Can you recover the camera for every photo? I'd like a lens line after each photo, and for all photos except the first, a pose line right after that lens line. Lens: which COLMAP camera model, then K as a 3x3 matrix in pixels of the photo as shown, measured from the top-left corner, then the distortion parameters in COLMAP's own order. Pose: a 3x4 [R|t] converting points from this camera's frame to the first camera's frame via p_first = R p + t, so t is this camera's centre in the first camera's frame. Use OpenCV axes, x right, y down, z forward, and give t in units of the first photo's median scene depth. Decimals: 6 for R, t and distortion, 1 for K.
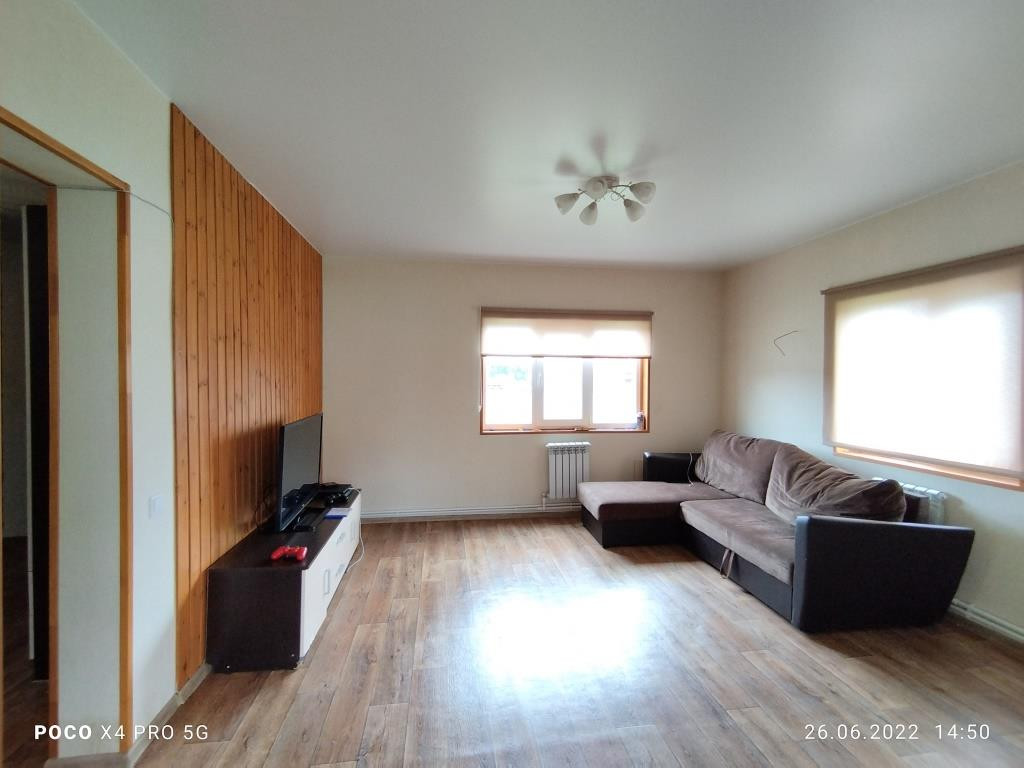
lens RADIAL K [[466.0, 0, 512.8], [0, 466.0, 384.5], [0, 0, 1]] dist [0.003332, 0.000415]
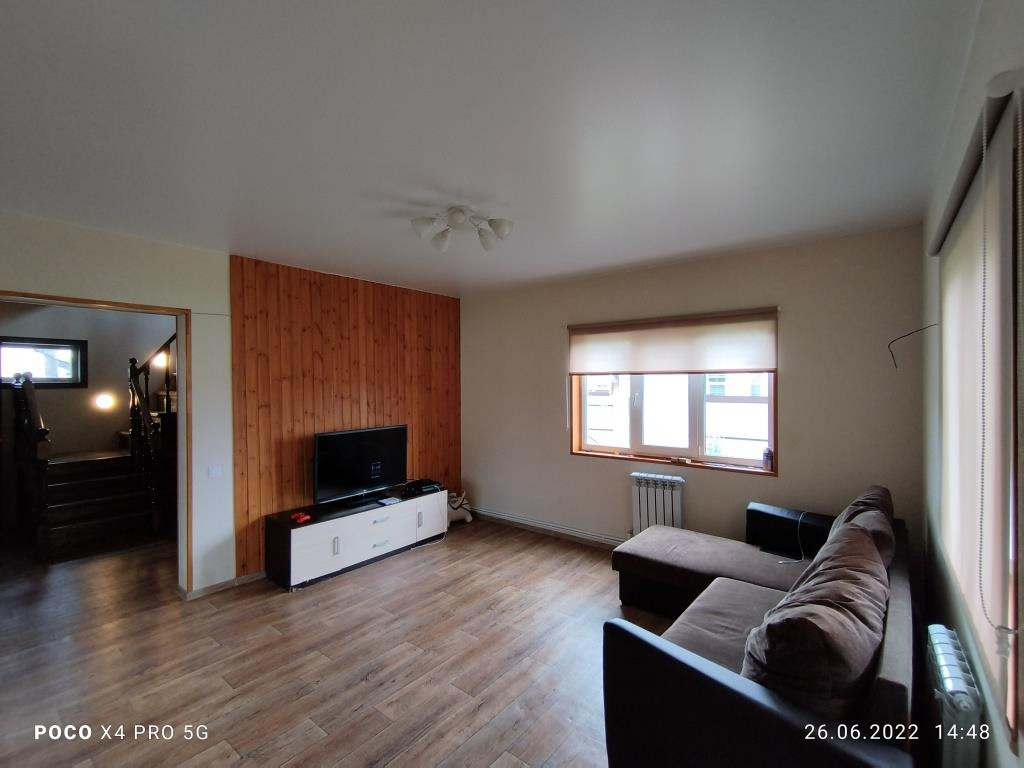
lens RADIAL K [[466.0, 0, 512.3], [0, 466.0, 386.1], [0, 0, 1]] dist [0.003332, 0.000415]
pose [[0.682232, -0.003527, -0.731127, 0.571194], [-0.001217, 0.999982, -0.005959, -0.031462], [0.731134, 0.004955, 0.682216, 0.235197]]
